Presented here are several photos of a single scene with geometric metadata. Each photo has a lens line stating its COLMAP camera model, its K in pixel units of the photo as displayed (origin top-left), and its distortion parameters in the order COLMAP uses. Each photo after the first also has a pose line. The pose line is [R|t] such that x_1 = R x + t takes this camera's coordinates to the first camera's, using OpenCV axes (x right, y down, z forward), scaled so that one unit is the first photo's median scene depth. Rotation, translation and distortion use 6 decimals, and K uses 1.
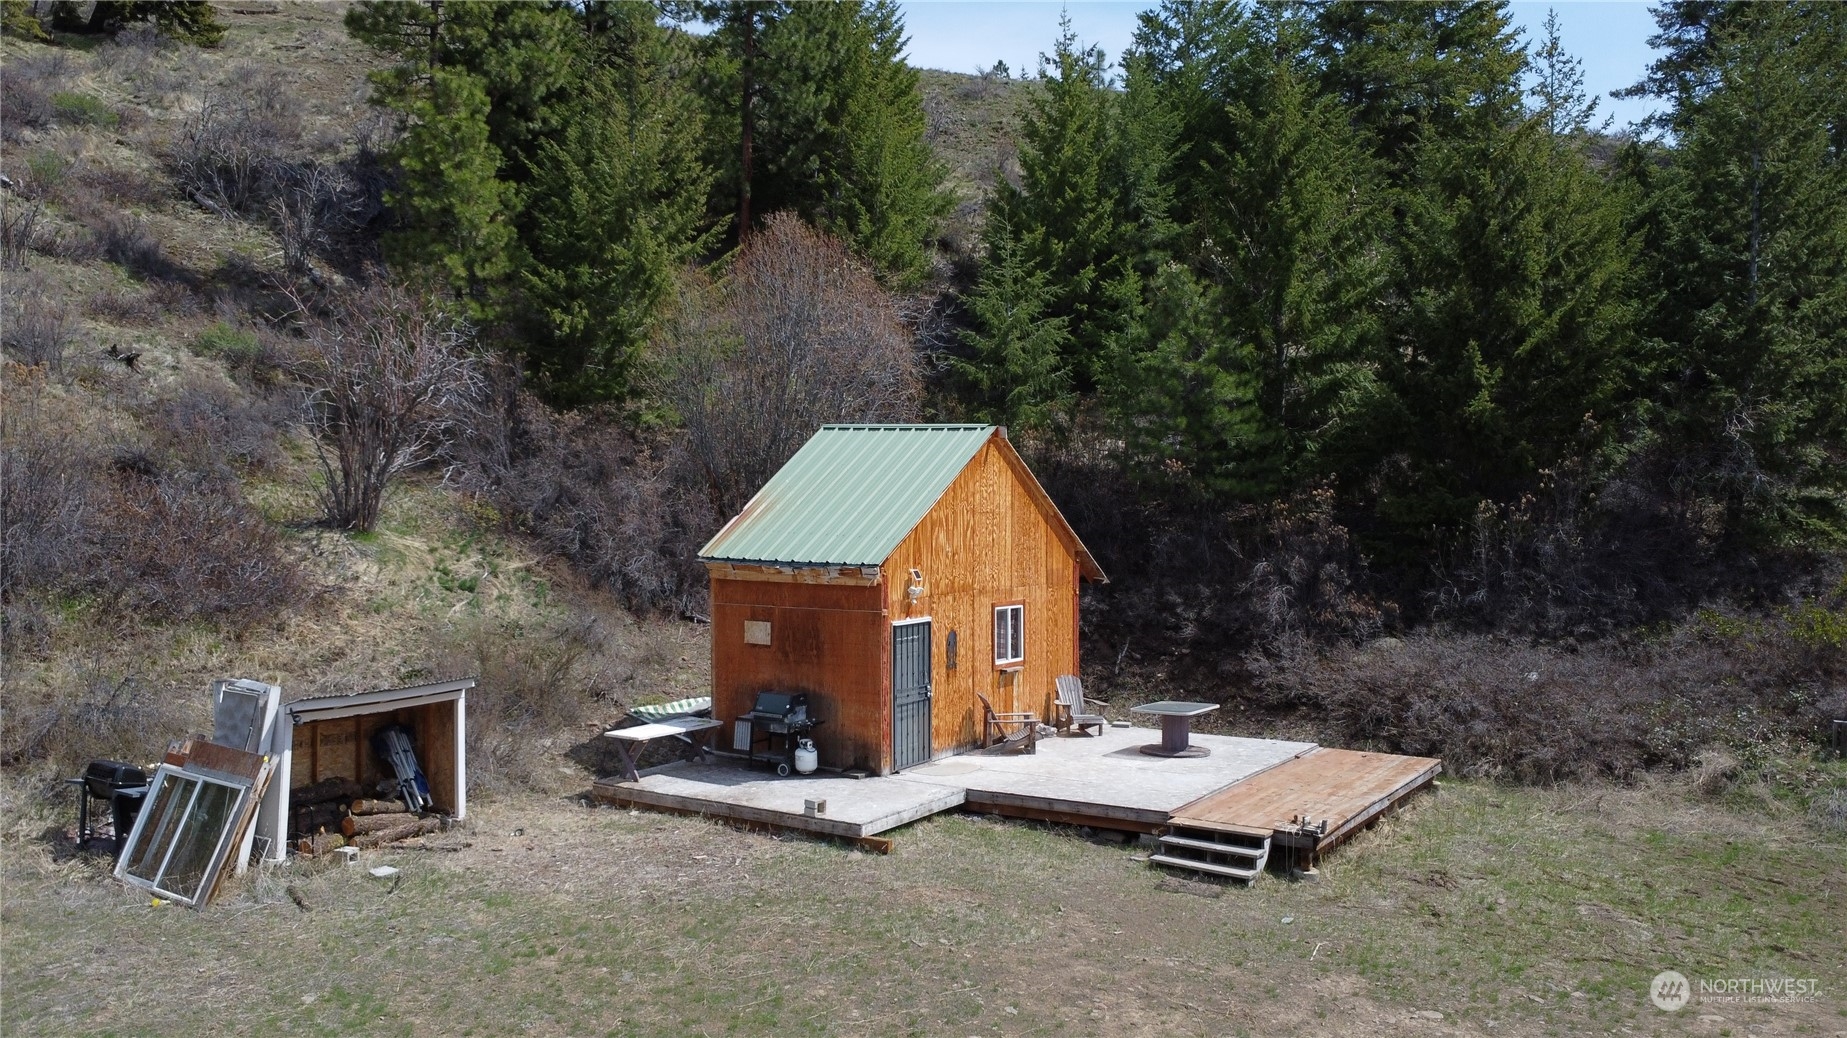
lens RADIAL K [[1390.2, 0, 911.3], [0, 1390.2, 515.1], [0, 0, 1]] dist [-0.003901, 0.005446]
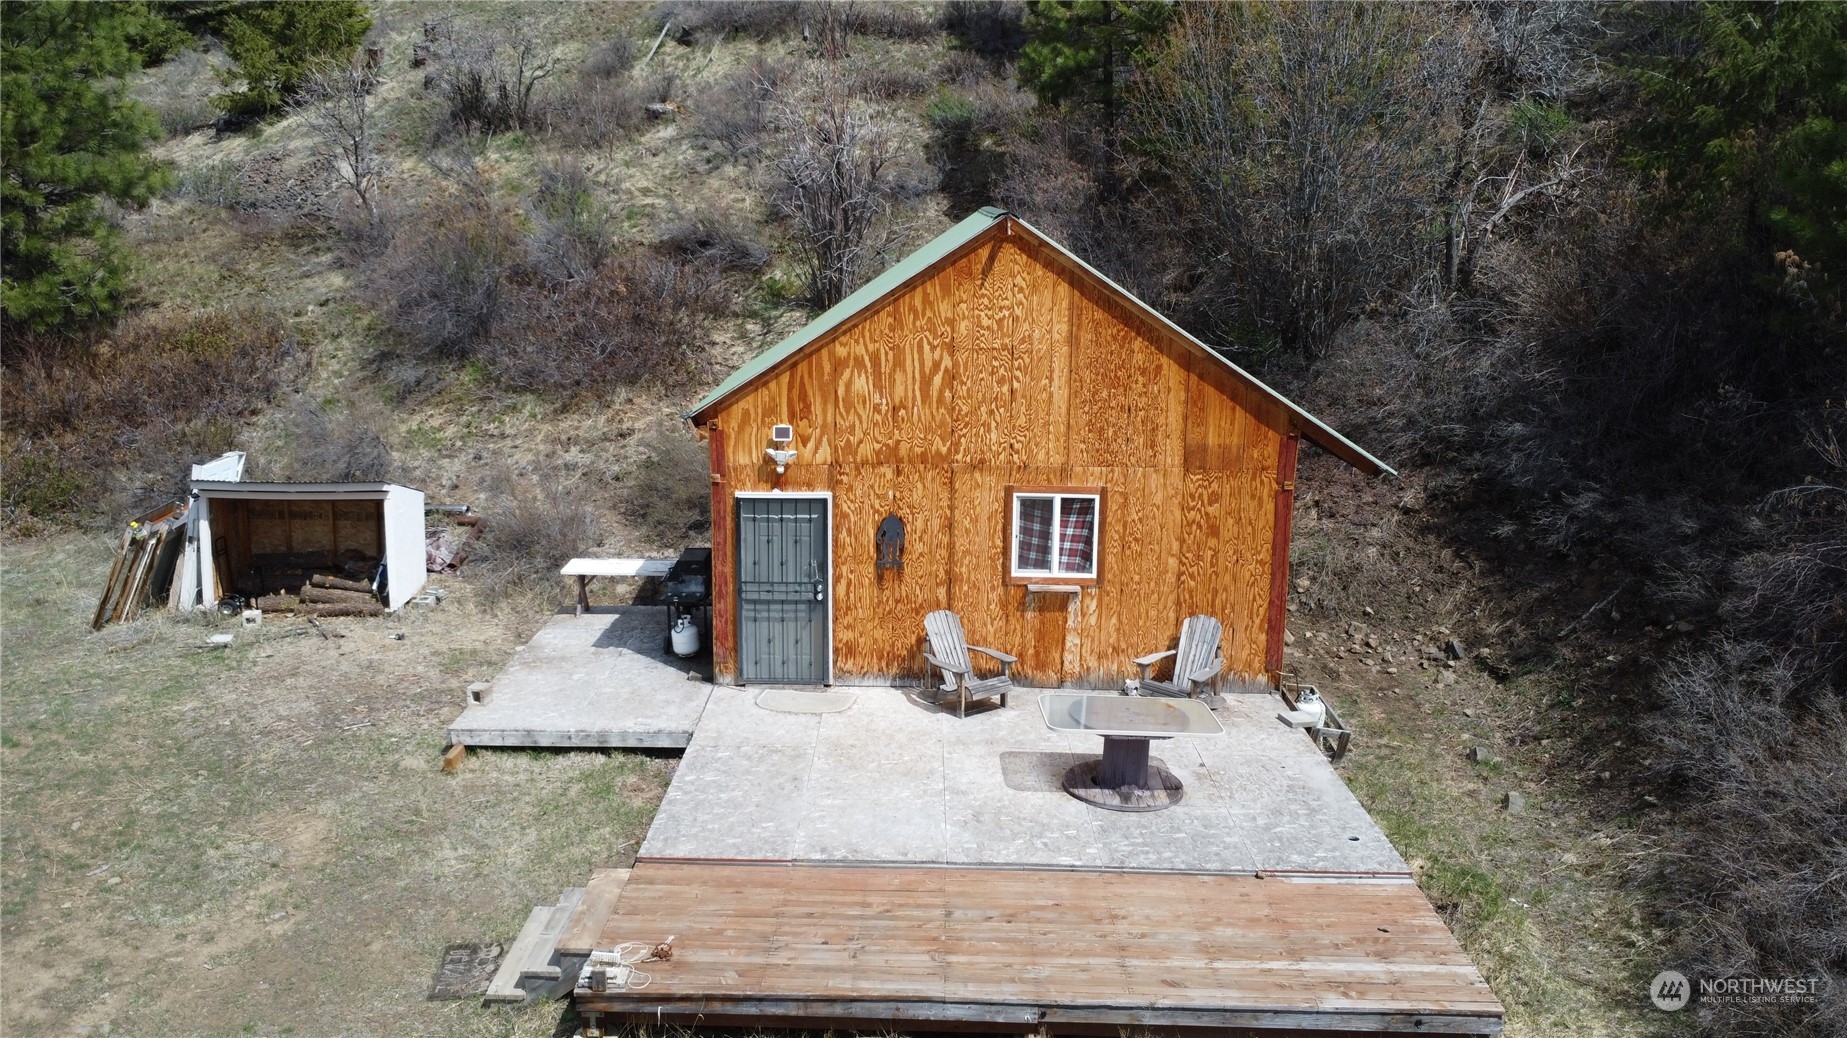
lens RADIAL K [[1390.2, 0, 921.8], [0, 1390.2, 514.0], [0, 0, 1]] dist [-0.003901, 0.005446]
pose [[0.543464, 0.176375, -0.820694, 0.635371], [-0.015585, 0.979629, 0.200211, -0.061094], [0.839288, -0.096017, 0.535141, 0.656963]]
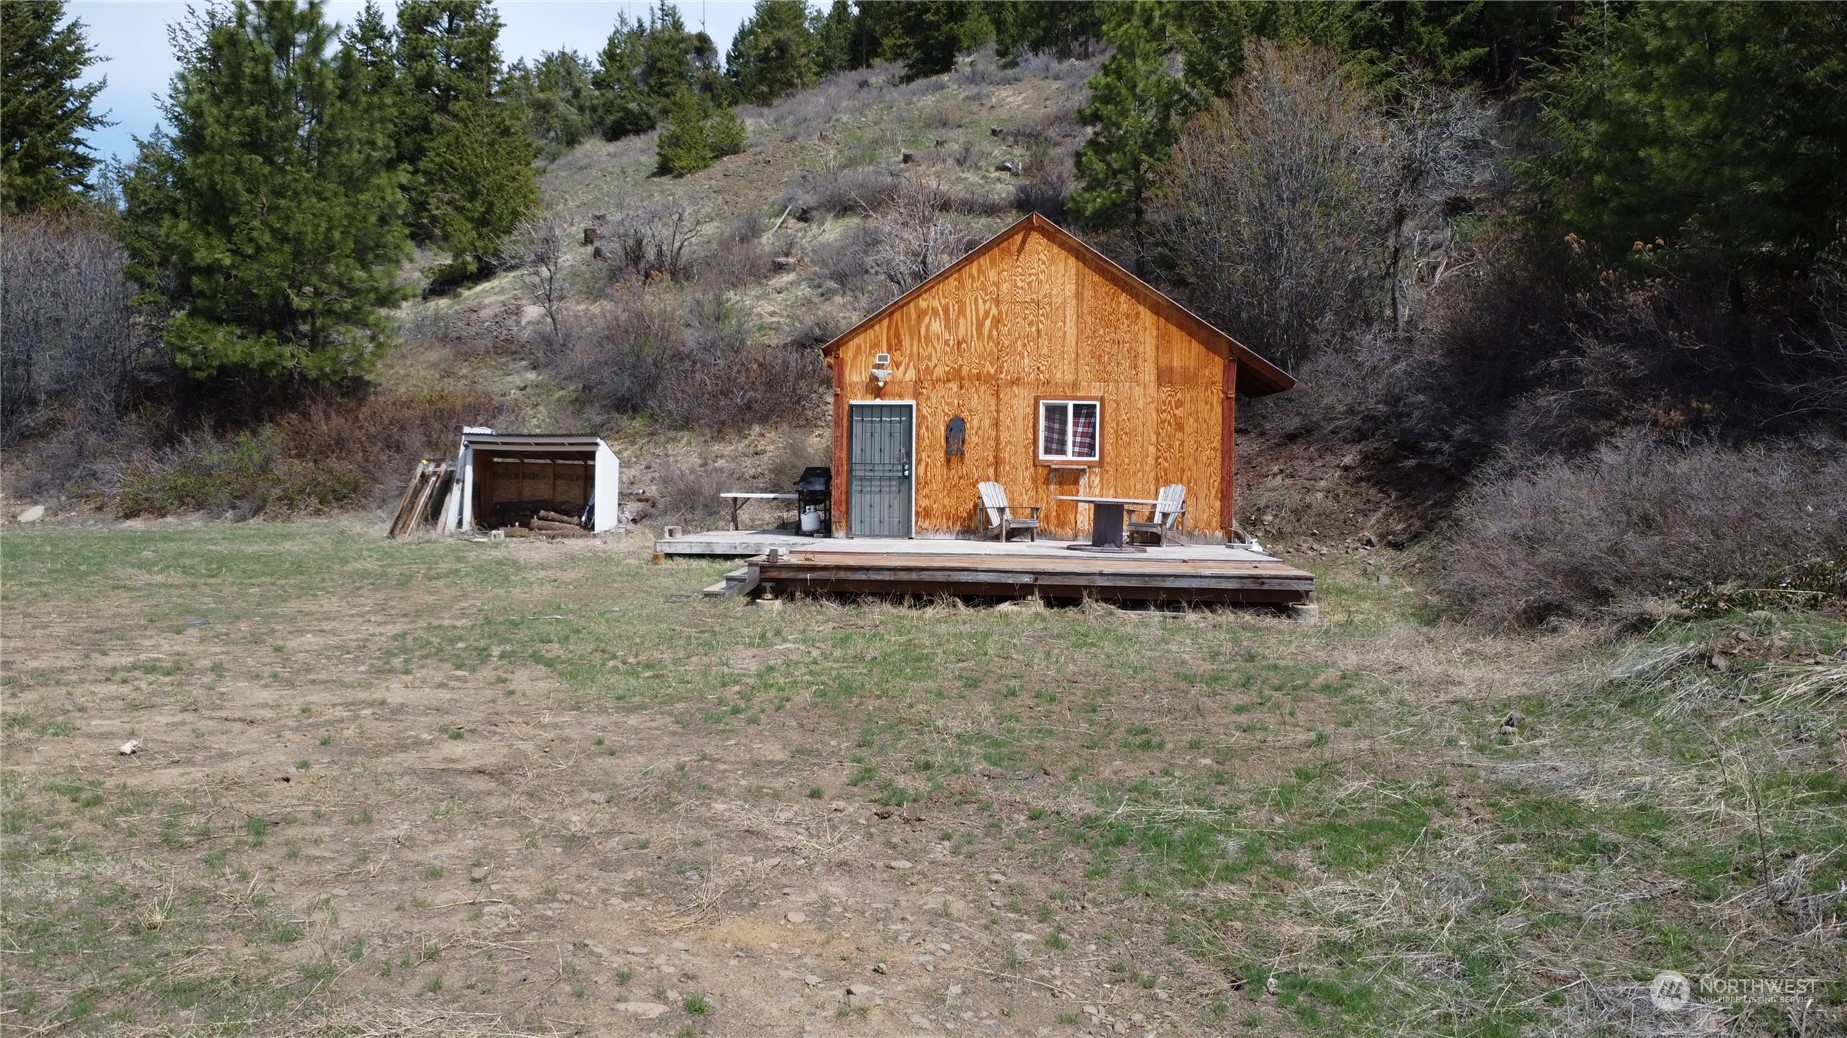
lens RADIAL K [[1390.2, 0, 925.2], [0, 1390.2, 516.3], [0, 0, 1]] dist [-0.003901, 0.005446]
pose [[0.490970, 0.027248, -0.870750, 0.942479], [-0.015719, 0.999625, 0.022417, 0.137673], [0.871035, 0.002681, 0.491214, 0.492199]]
